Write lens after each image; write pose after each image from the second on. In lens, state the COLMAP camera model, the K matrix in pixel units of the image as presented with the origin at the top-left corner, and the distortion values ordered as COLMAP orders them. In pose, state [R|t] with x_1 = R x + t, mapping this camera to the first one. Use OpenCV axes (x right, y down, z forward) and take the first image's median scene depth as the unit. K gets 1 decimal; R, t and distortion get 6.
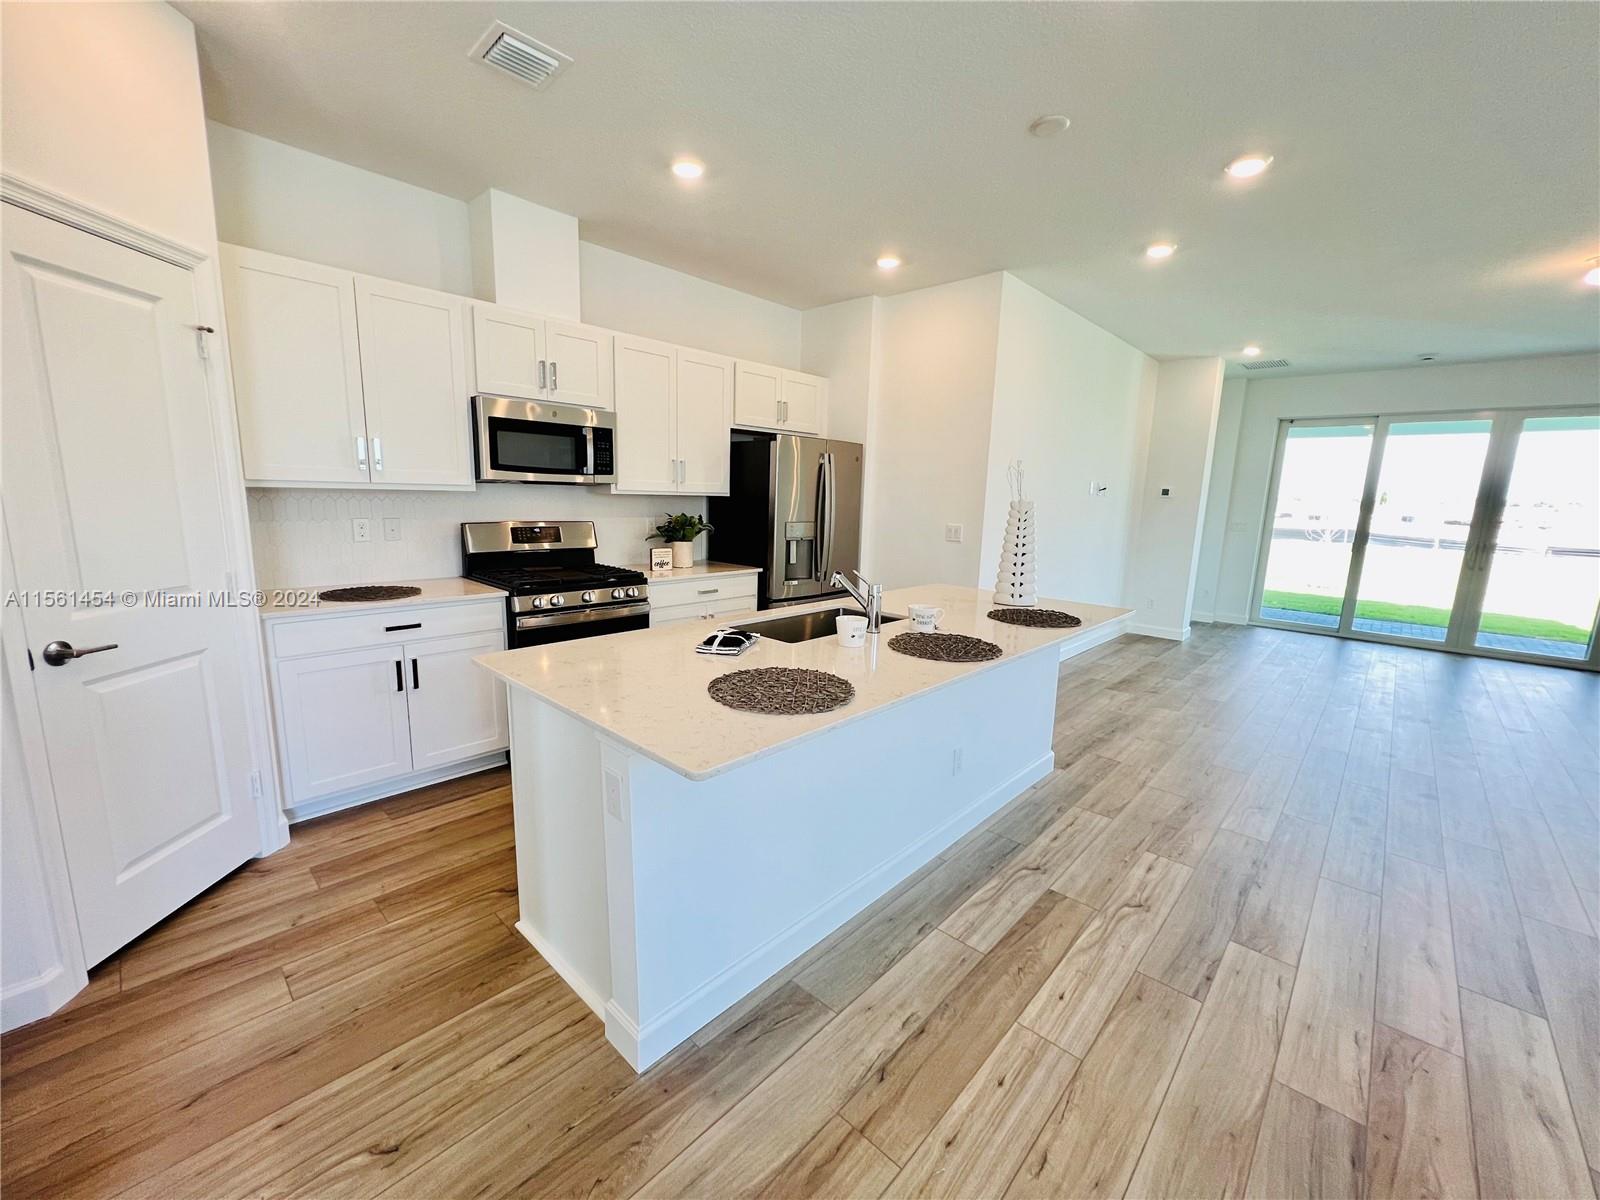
lens RADIAL K [[638.0, 0, 798.4], [0, 638.0, 603.6], [0, 0, 1]] dist [0.000944, -0.000840]
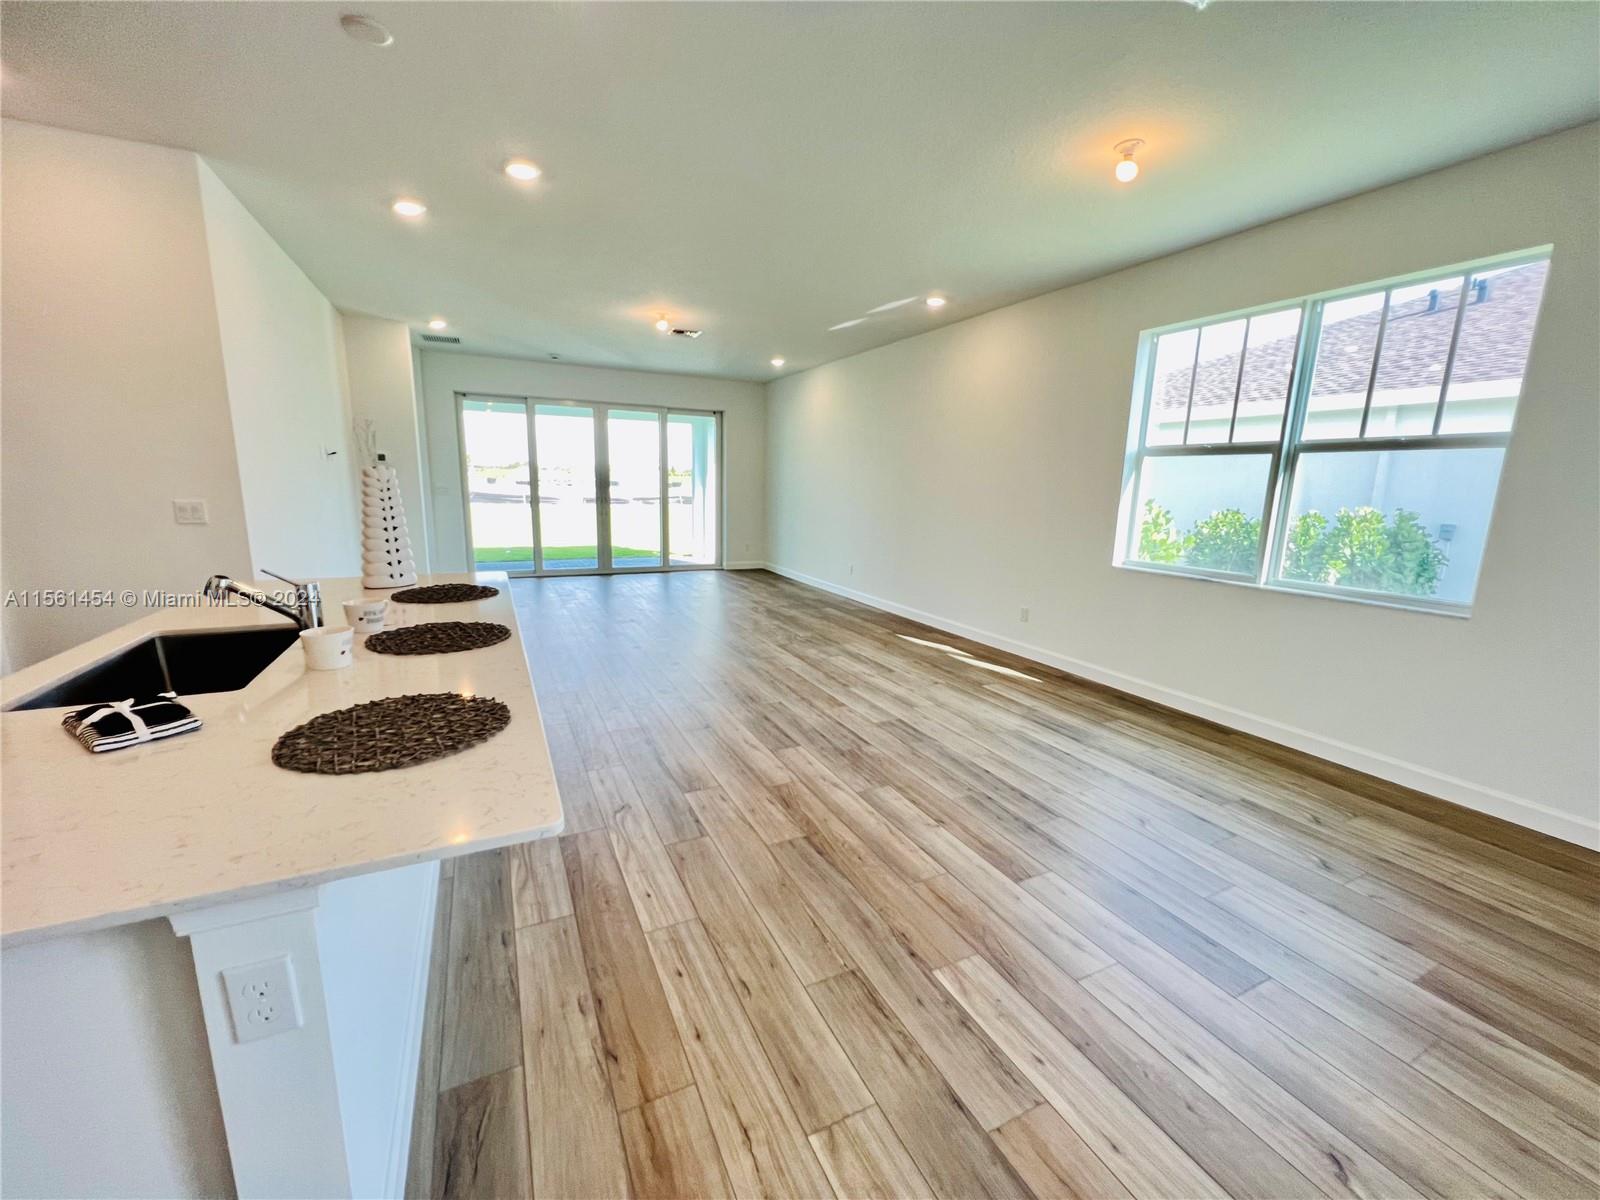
lens RADIAL K [[638.0, 0, 794.0], [0, 638.0, 605.0], [0, 0, 1]] dist [0.000944, -0.000840]
pose [[0.358487, -0.198891, 0.912101, -0.235576], [0.149013, 0.976705, 0.154411, -0.023189], [-0.921565, 0.080560, 0.379774, 0.138552]]
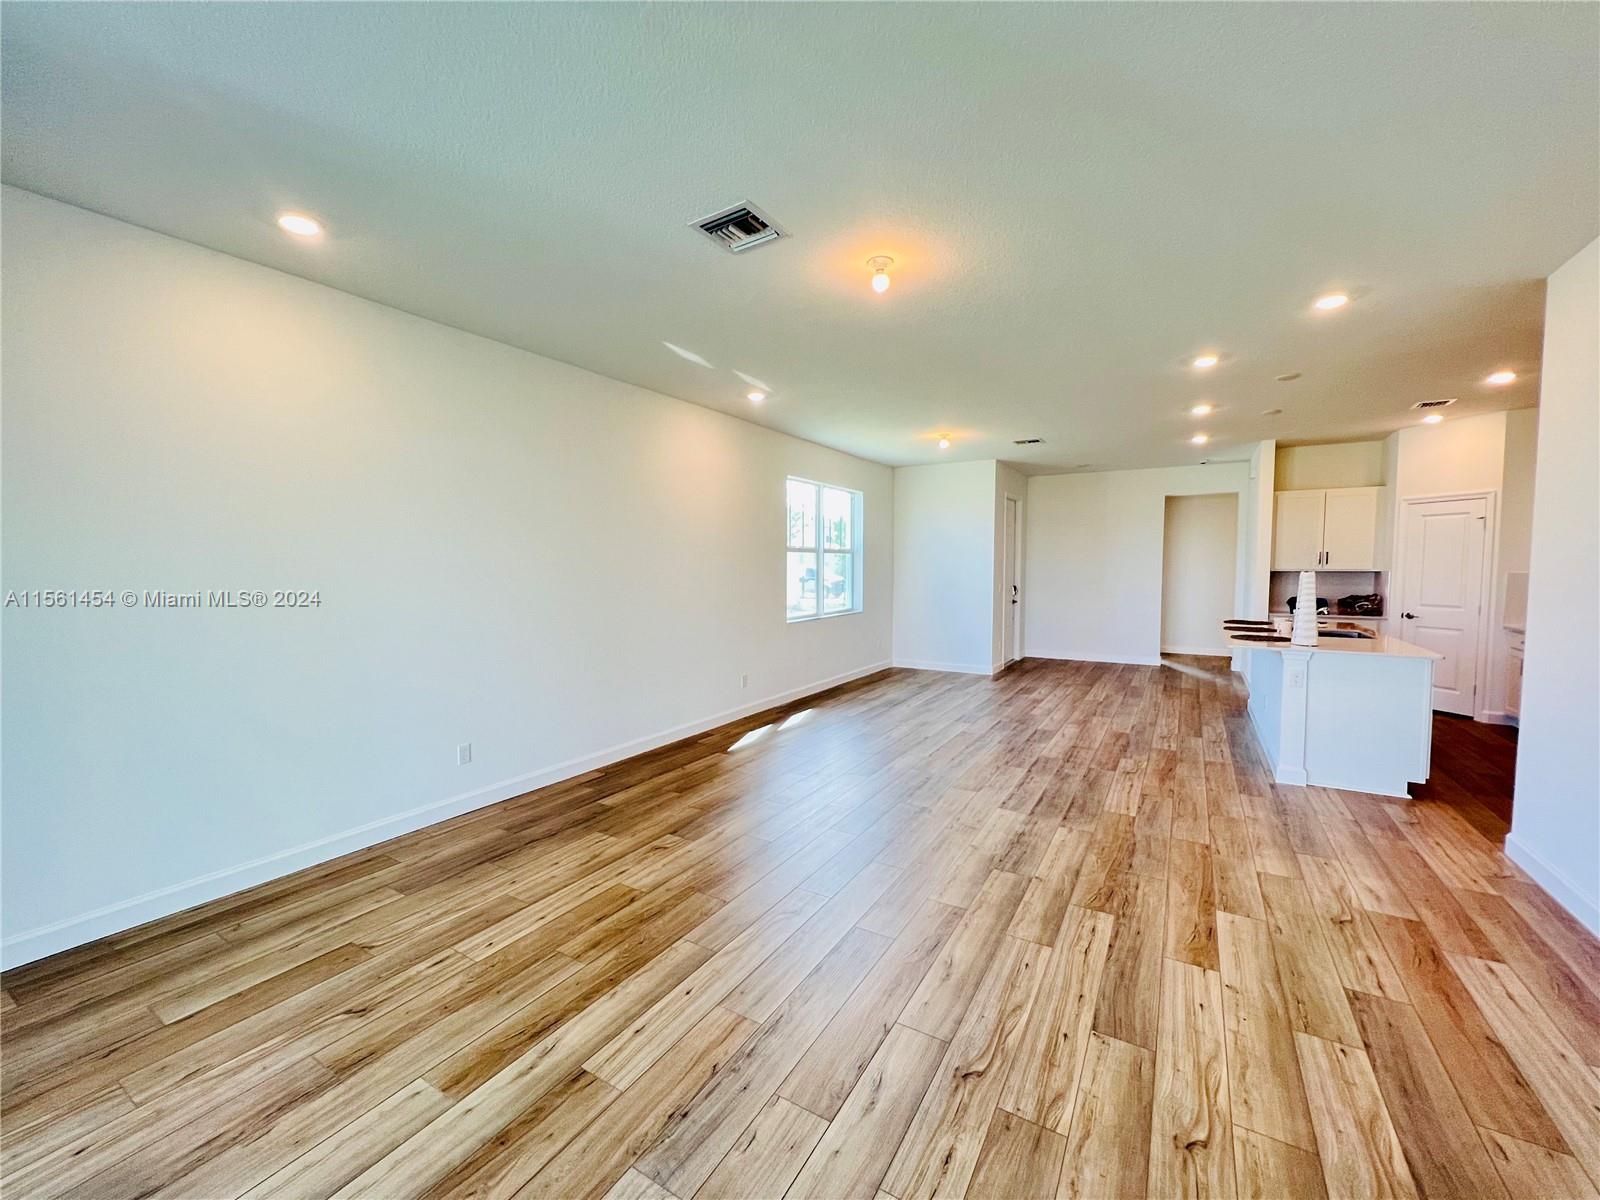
lens RADIAL K [[642.2, 0, 799.8], [0, 642.2, 602.4], [0, 0, 1]] dist [-0.002004, 0.000274]
pose [[-0.977094, -0.013565, -0.212378, 1.515638], [-0.061456, 0.973434, 0.220567, -0.292614], [0.203744, 0.228566, -0.951970, 1.838457]]
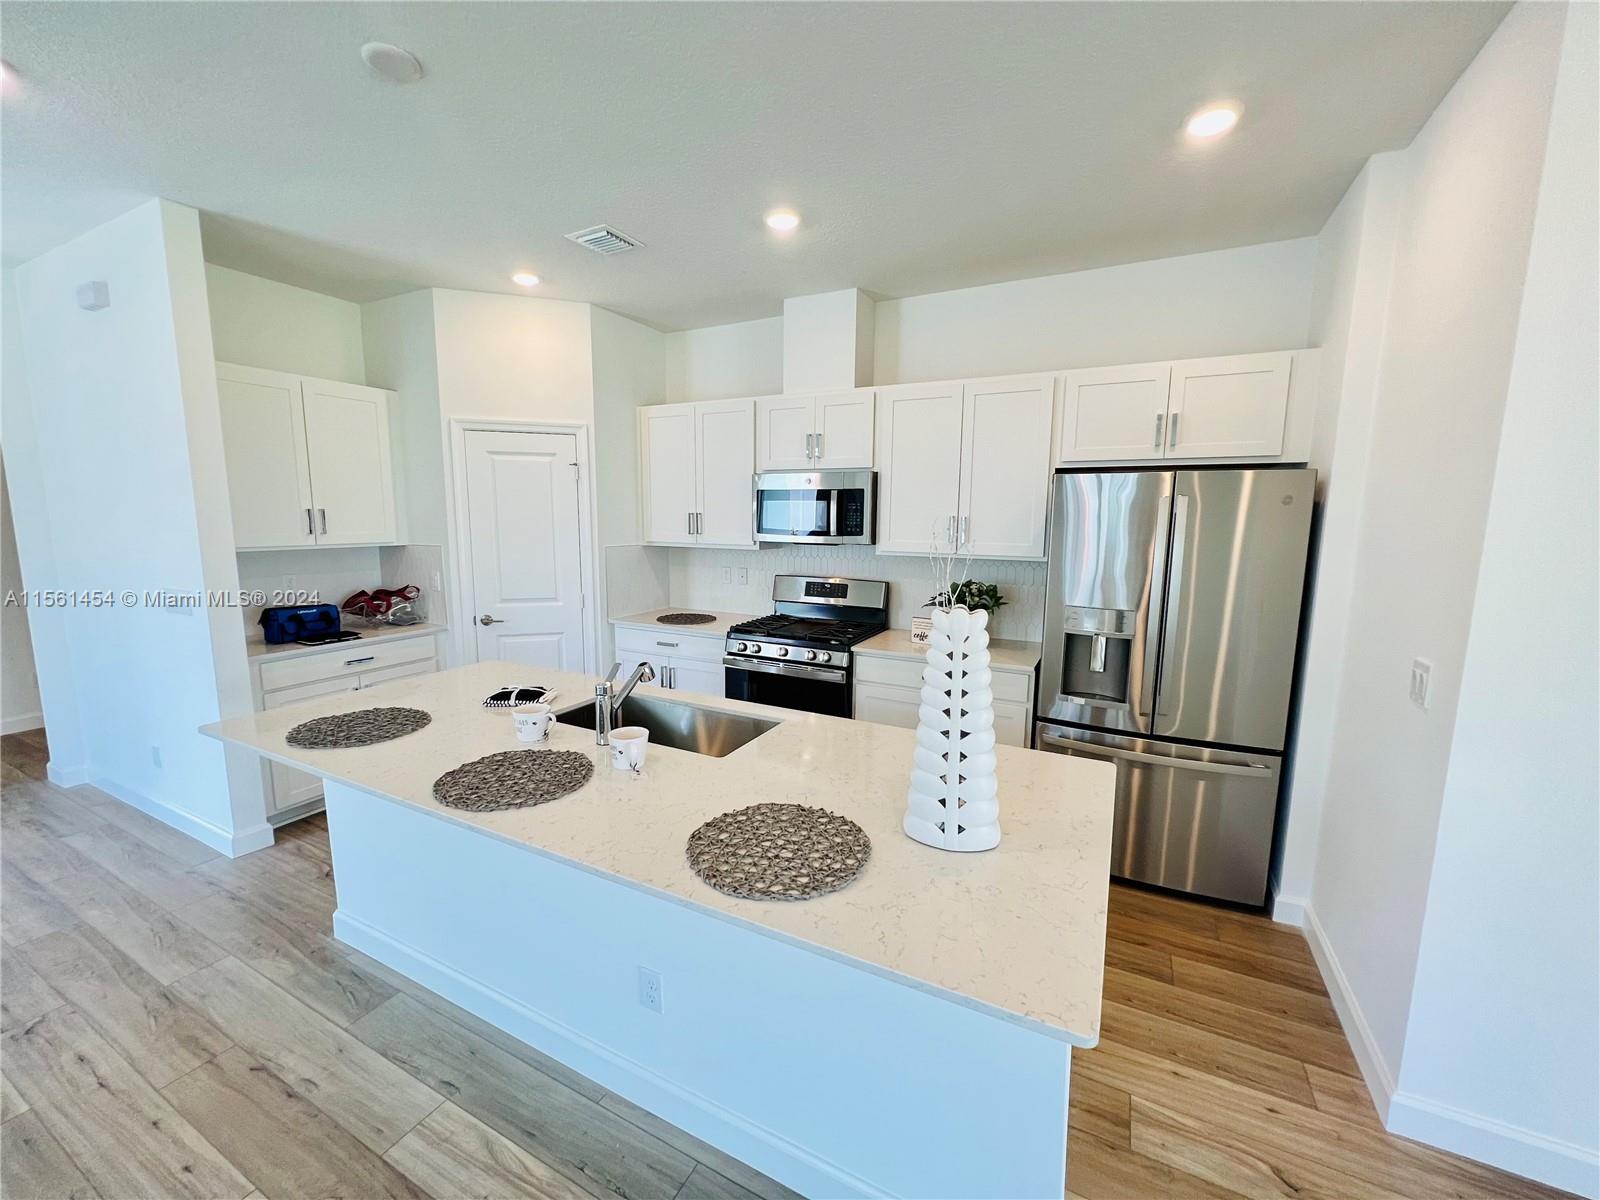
lens RADIAL K [[638.0, 0, 798.7], [0, 638.0, 605.0], [0, 0, 1]] dist [0.000944, -0.000840]
pose [[0.277157, 0.110257, -0.954478, 0.632145], [-0.167941, 0.983661, 0.064862, -0.148248], [0.946034, 0.142319, 0.291145, 0.657016]]
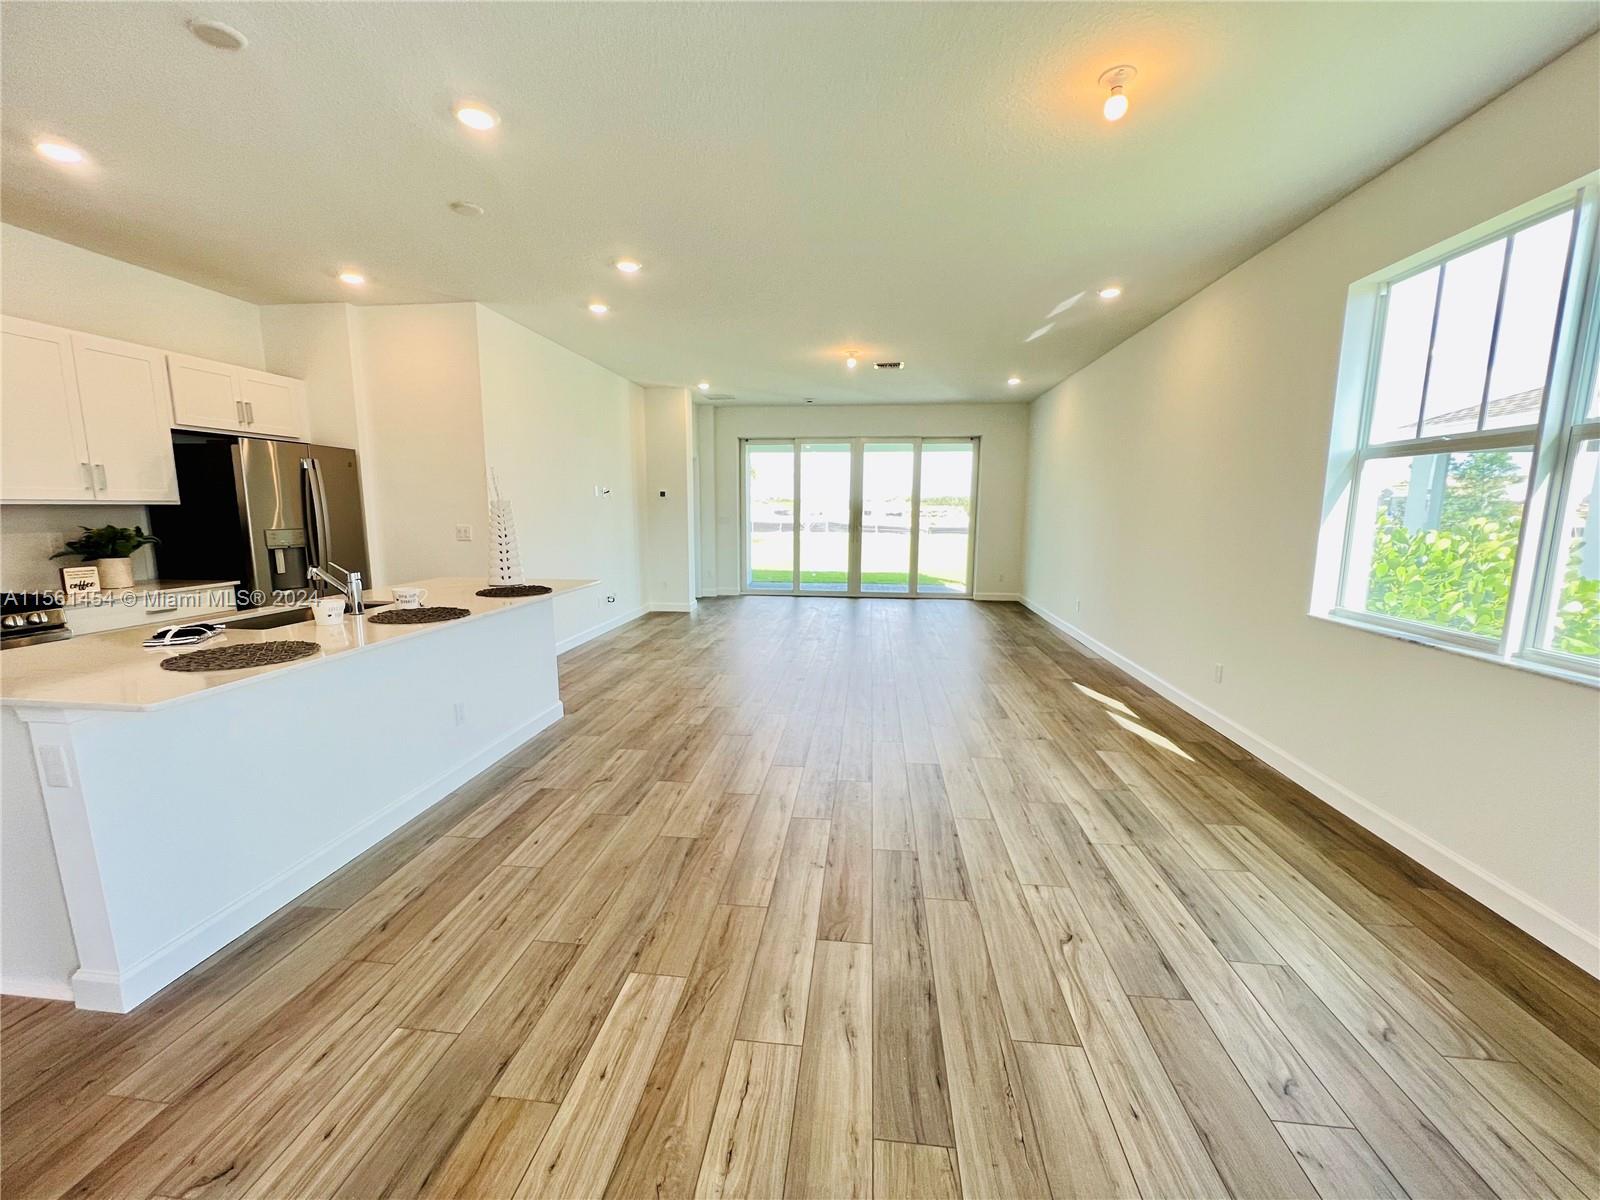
lens RADIAL K [[642.2, 0, 794.2], [0, 642.2, 605.0], [0, 0, 1]] dist [-0.002004, 0.000274]
pose [[0.803125, -0.115910, 0.584427, 0.051036], [0.121754, 0.992123, 0.029453, 0.060837], [-0.583238, 0.047501, 0.810912, -0.274362]]
